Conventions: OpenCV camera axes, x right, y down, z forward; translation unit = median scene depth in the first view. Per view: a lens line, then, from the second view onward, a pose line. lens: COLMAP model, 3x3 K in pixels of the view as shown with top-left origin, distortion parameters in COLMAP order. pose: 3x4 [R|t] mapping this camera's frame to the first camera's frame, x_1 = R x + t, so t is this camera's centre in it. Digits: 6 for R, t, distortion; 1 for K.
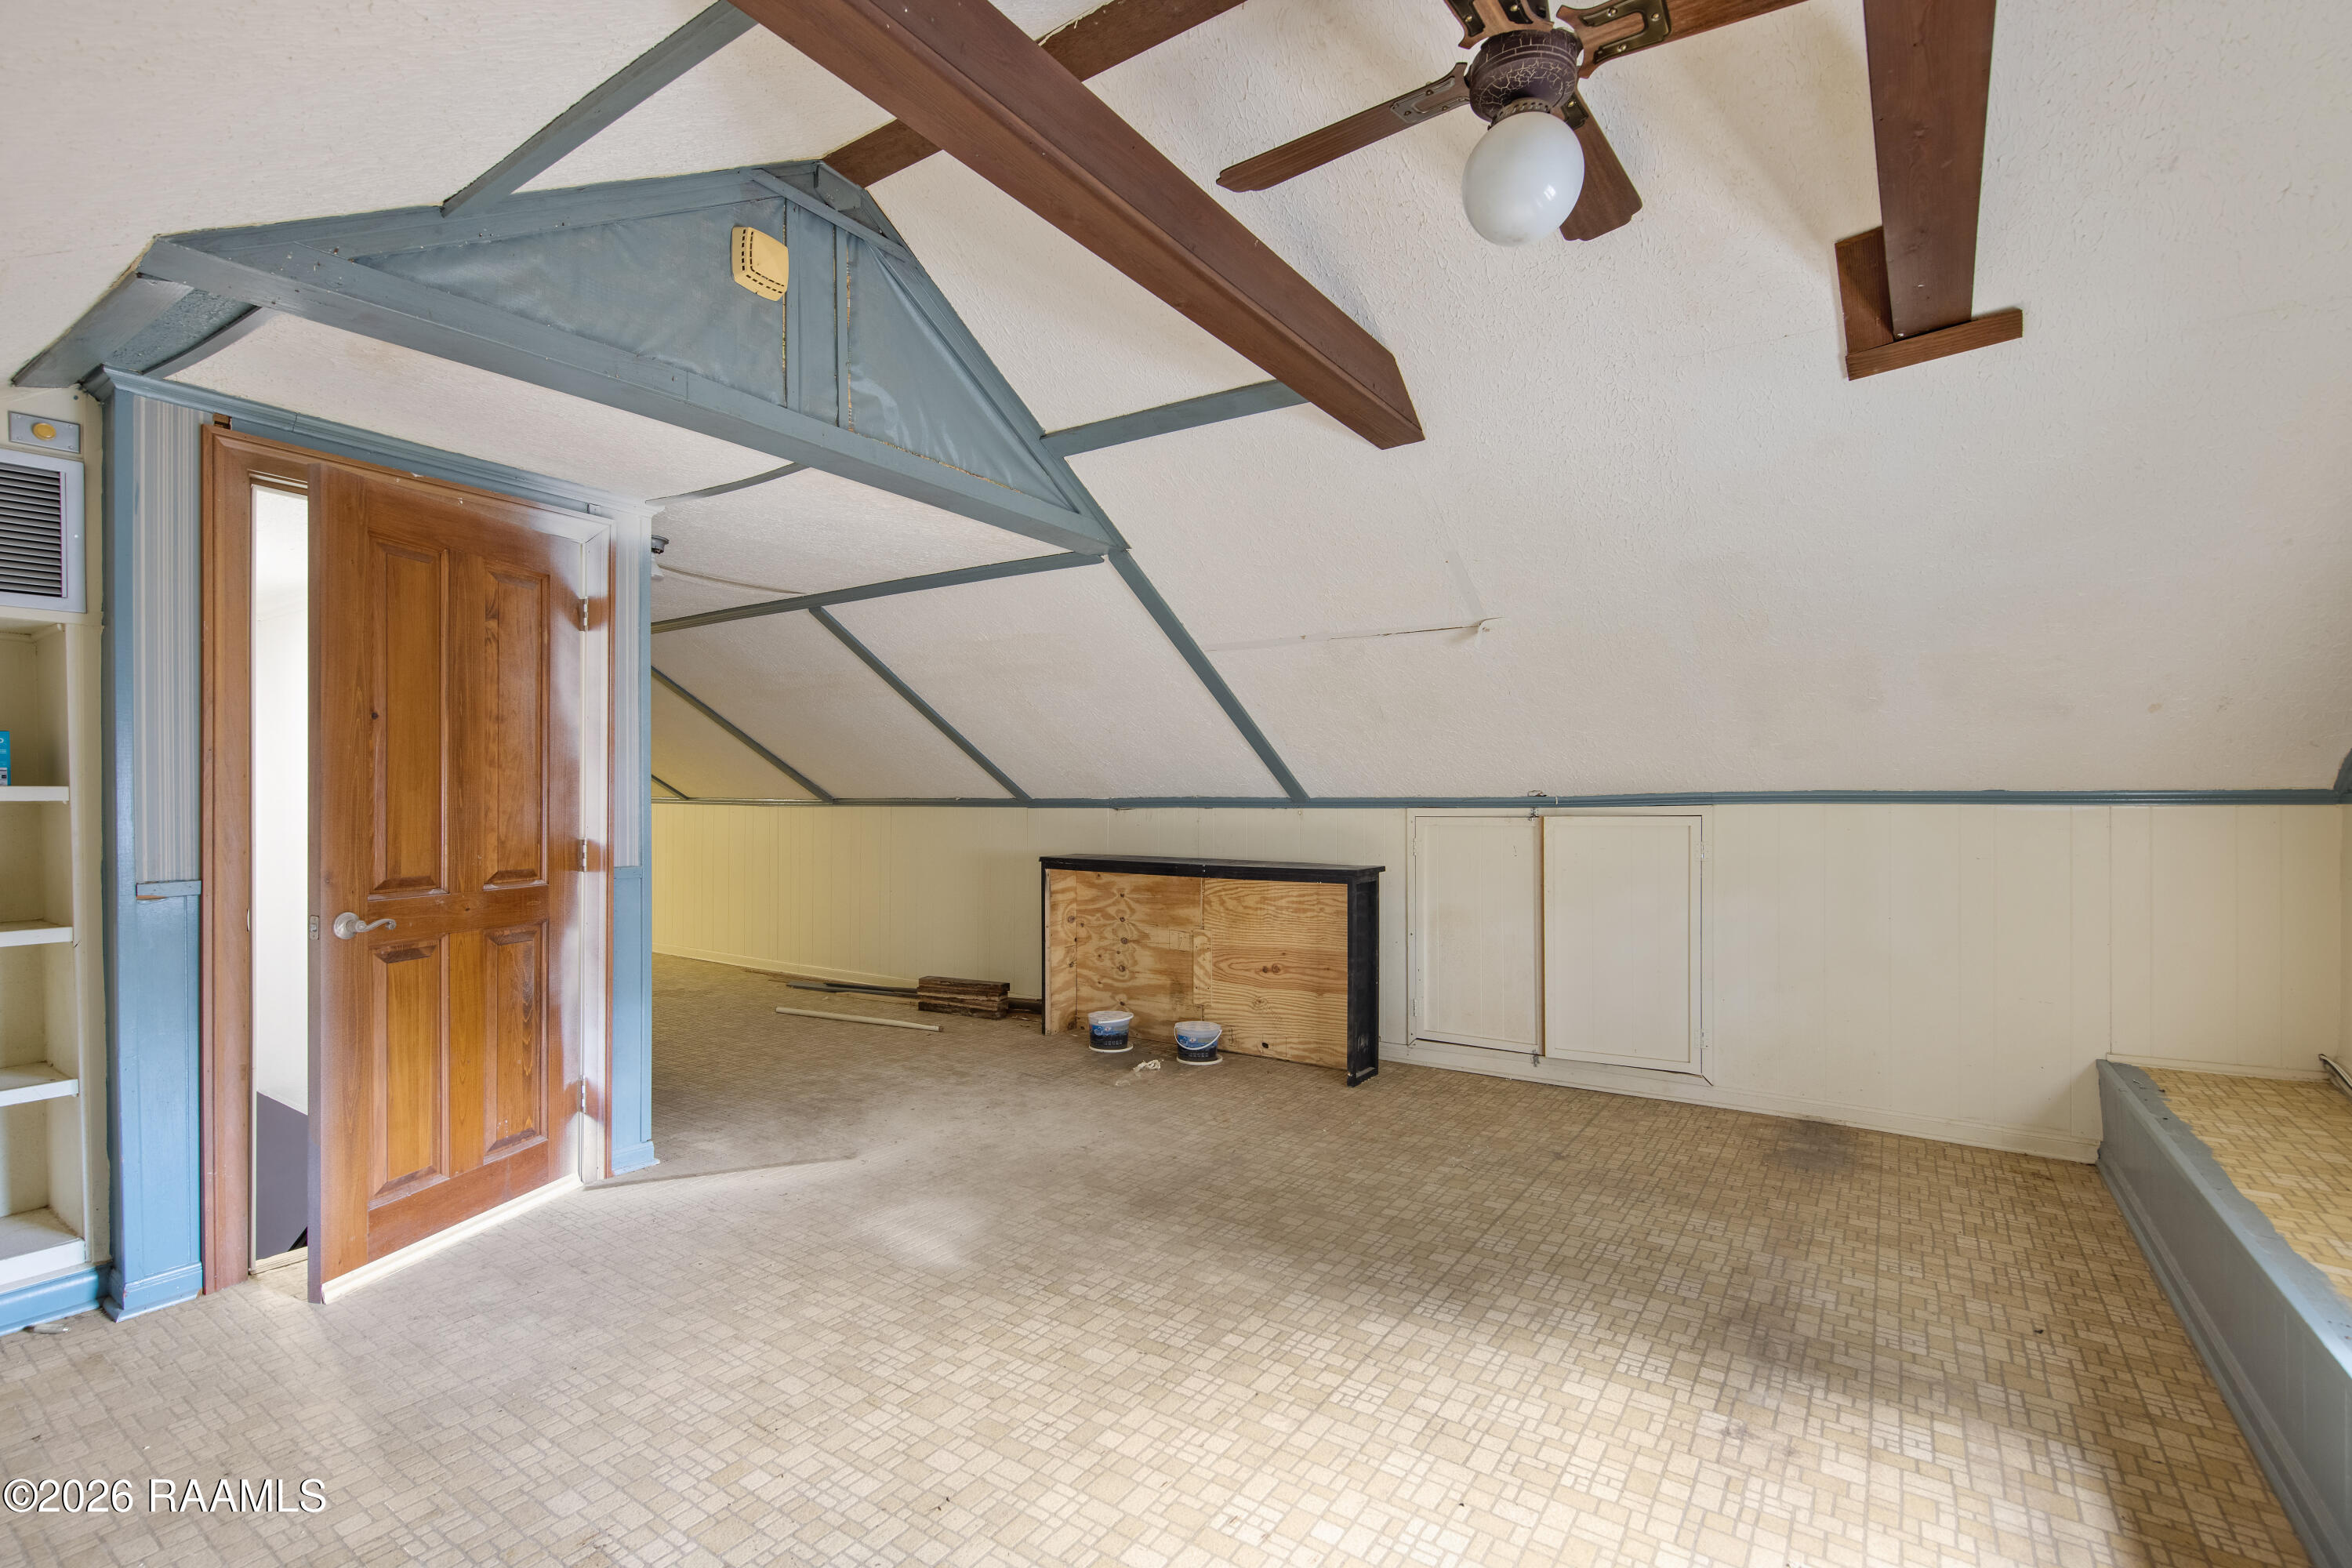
lens RADIAL K [[1028.2, 0, 1181.3], [0, 1028.2, 786.5], [0, 0, 1]] dist [0.013236, -0.001065]
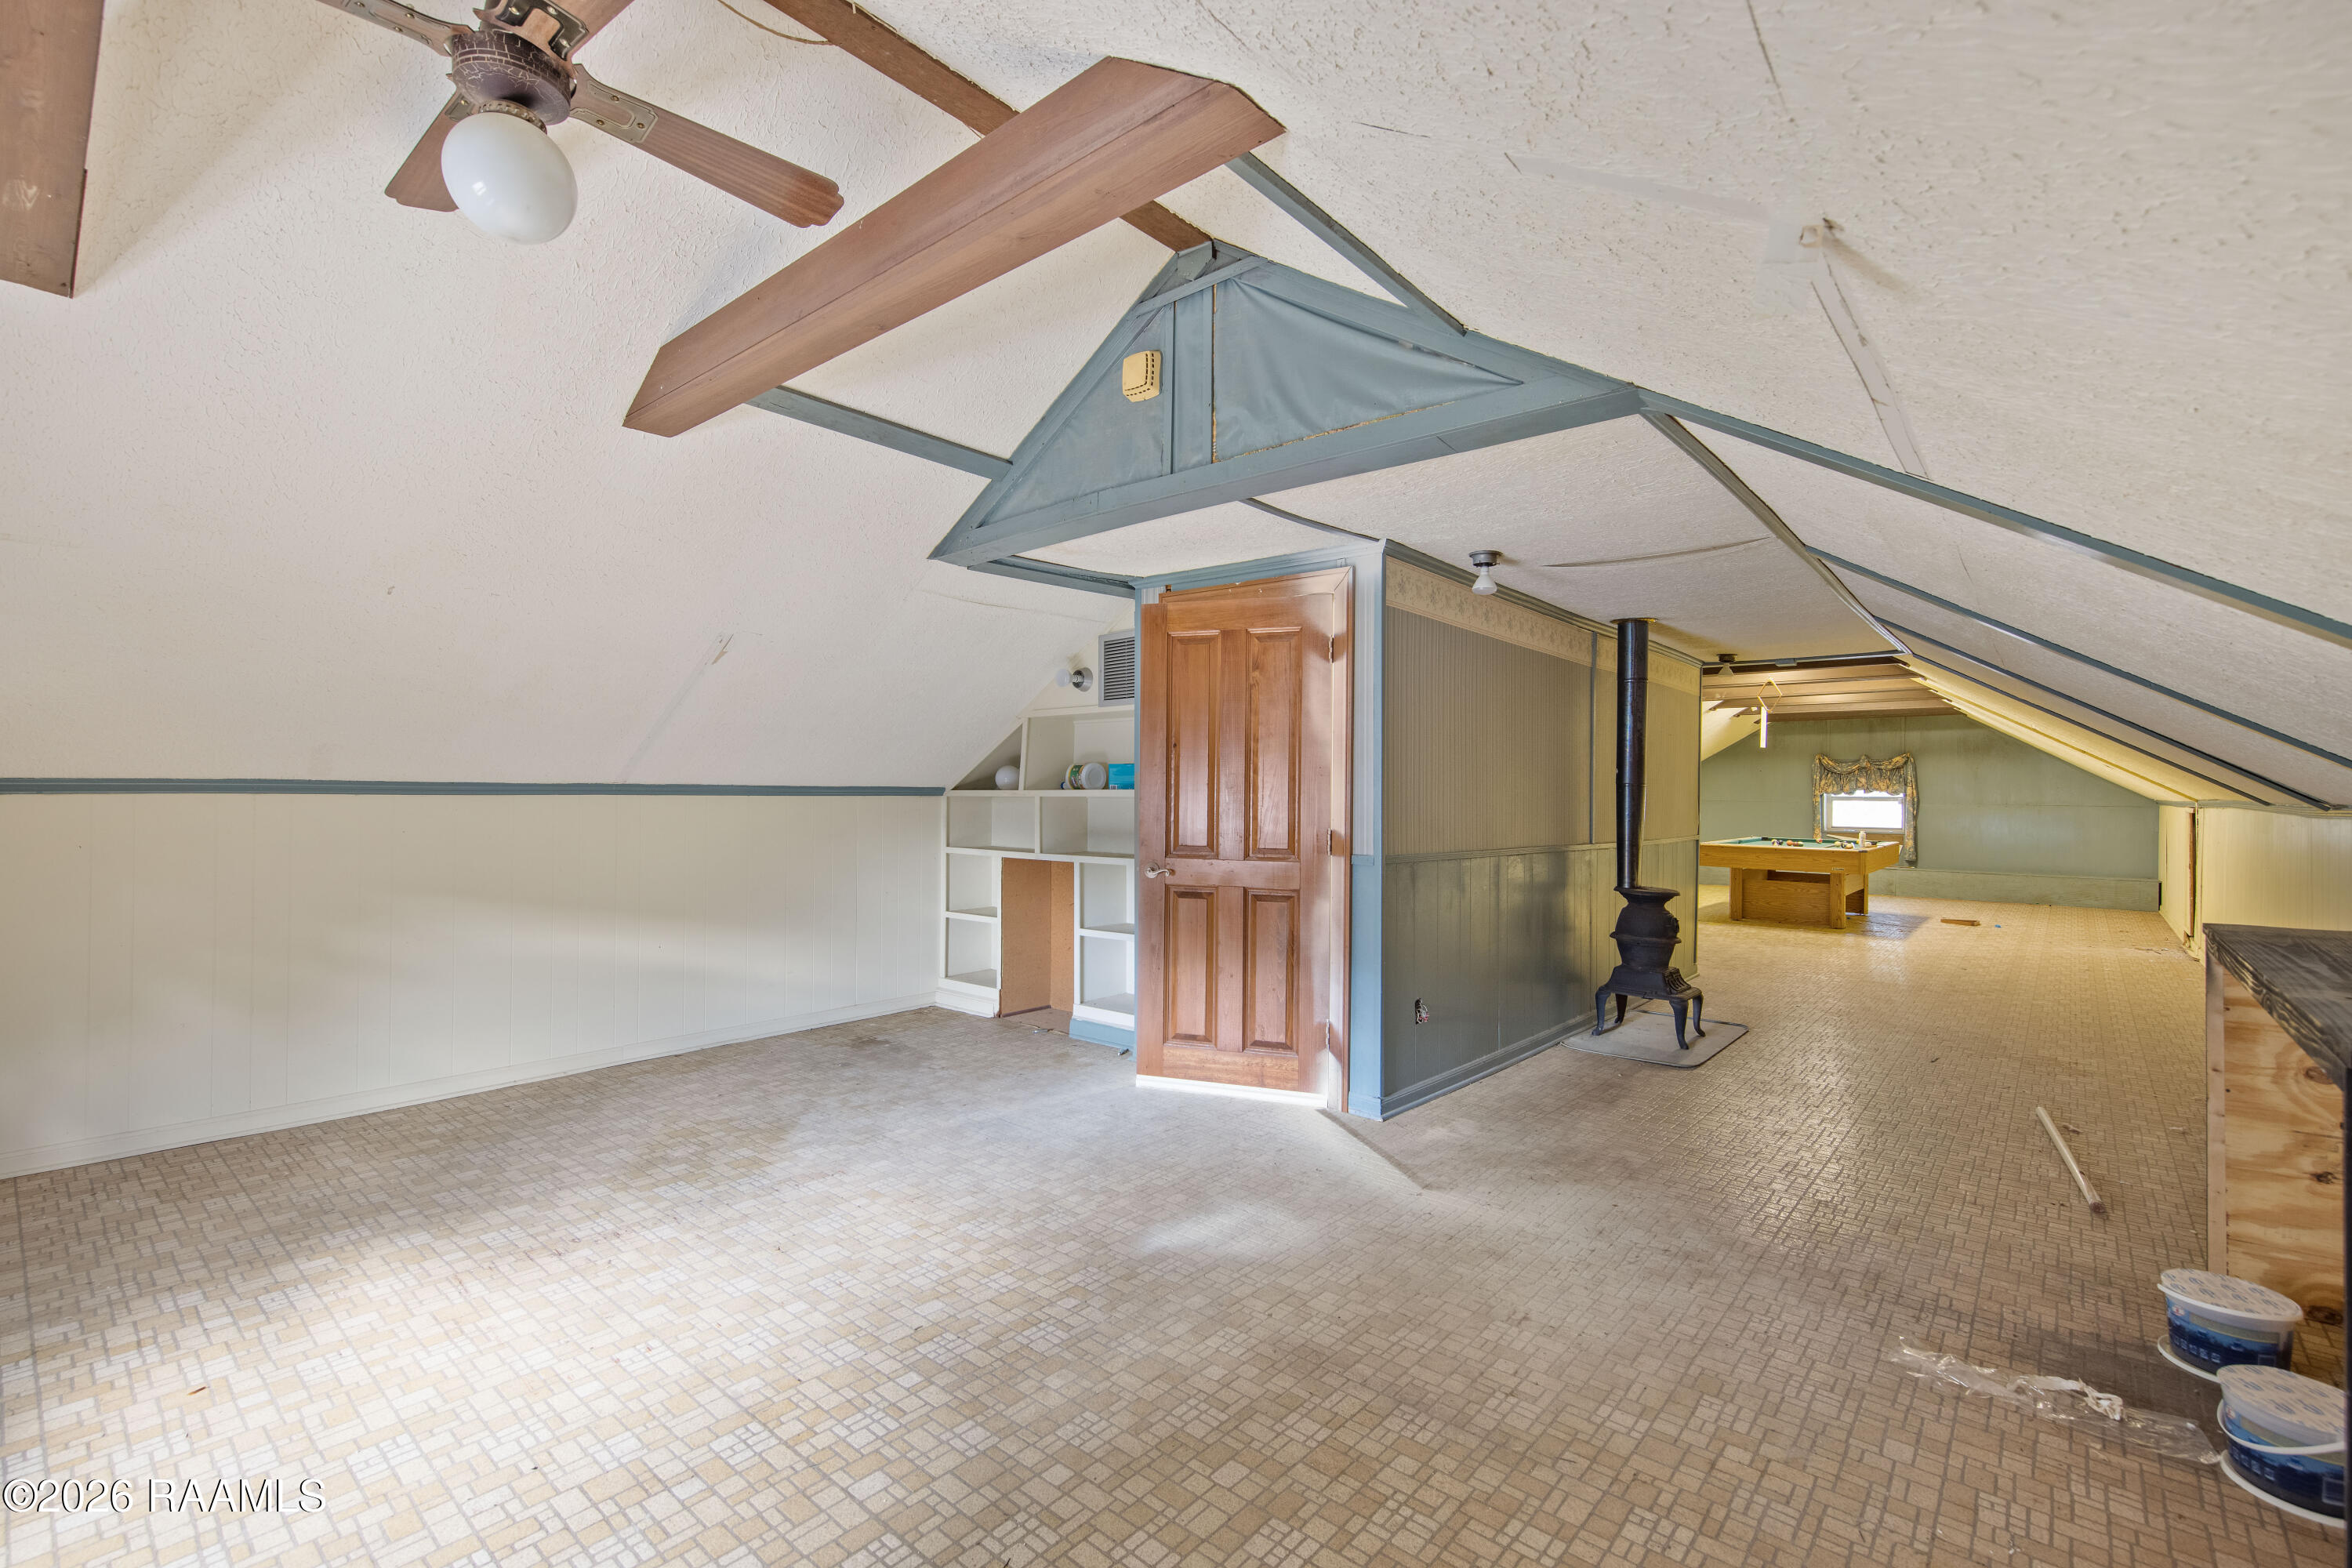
lens RADIAL K [[1028.2, 0, 1182.3], [0, 1028.2, 803.8], [0, 0, 1]] dist [0.013236, -0.001065]
pose [[-0.104439, 0.007027, -0.994506, 0.794531], [0.006210, 0.999960, 0.006413, 0.010349], [0.994512, -0.005506, -0.104478, 1.127580]]
